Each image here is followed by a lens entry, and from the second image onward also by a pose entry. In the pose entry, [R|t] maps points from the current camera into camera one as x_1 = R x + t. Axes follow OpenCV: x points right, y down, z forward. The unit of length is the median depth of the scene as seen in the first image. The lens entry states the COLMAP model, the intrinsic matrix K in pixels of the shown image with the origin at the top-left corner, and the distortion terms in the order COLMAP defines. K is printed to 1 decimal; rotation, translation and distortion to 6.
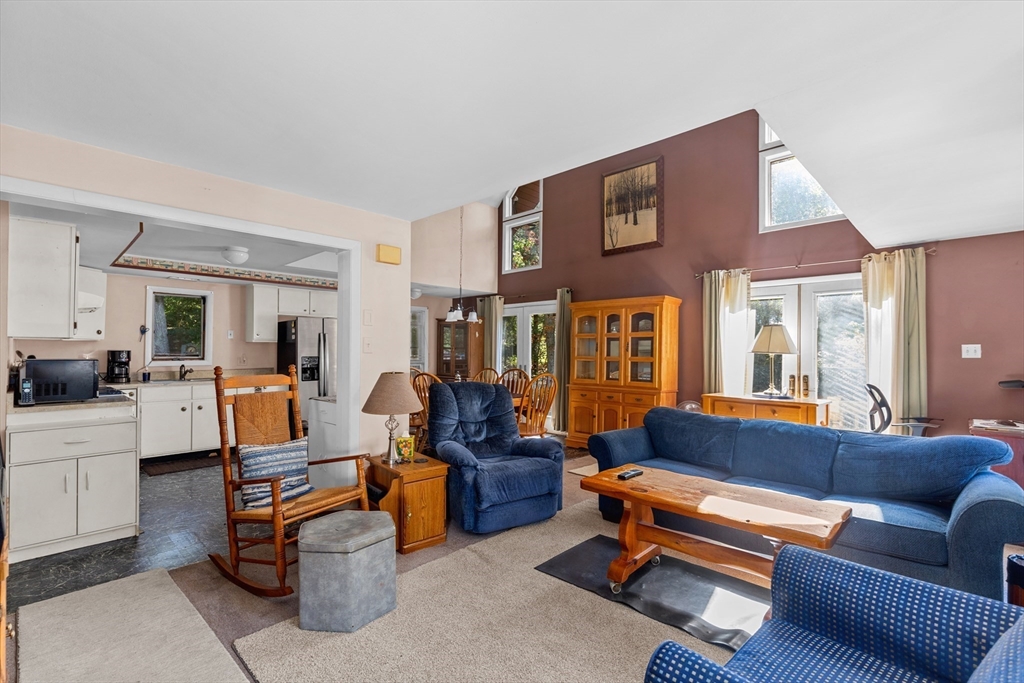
lens RADIAL K [[465.1, 0, 512.8], [0, 465.1, 346.8], [0, 0, 1]] dist [0.010825, -0.000442]
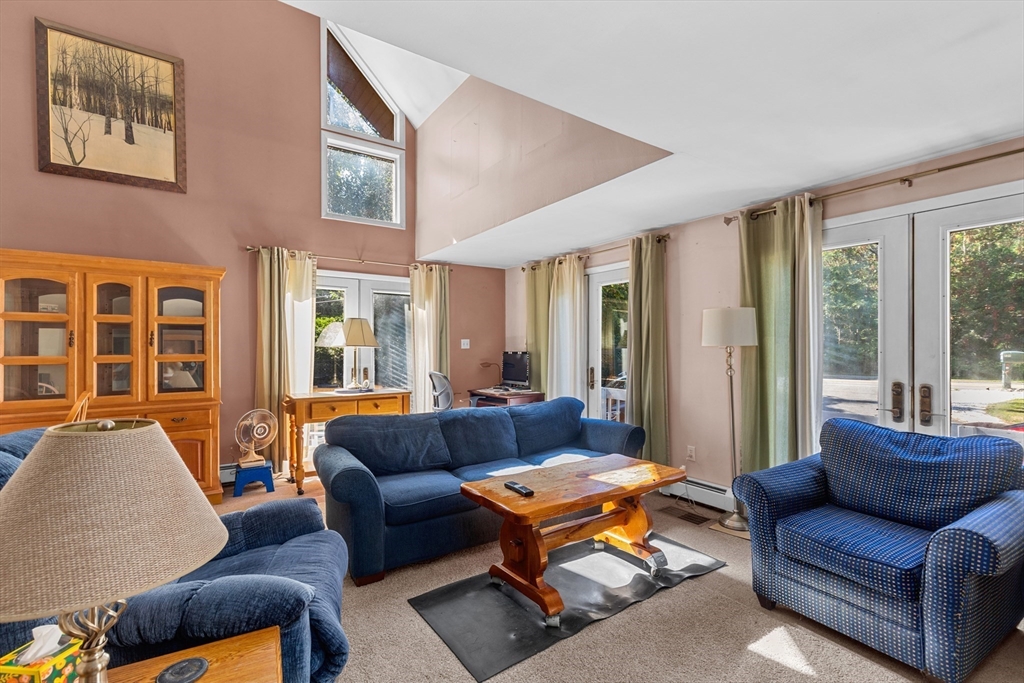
lens RADIAL K [[465.1, 0, 514.9], [0, 465.1, 346.7], [0, 0, 1]] dist [0.010825, -0.000442]
pose [[0.191472, -0.007323, 0.981471, -0.276258], [-0.005332, 0.999950, 0.008501, 0.002947], [-0.981484, -0.006861, 0.191423, 0.398664]]
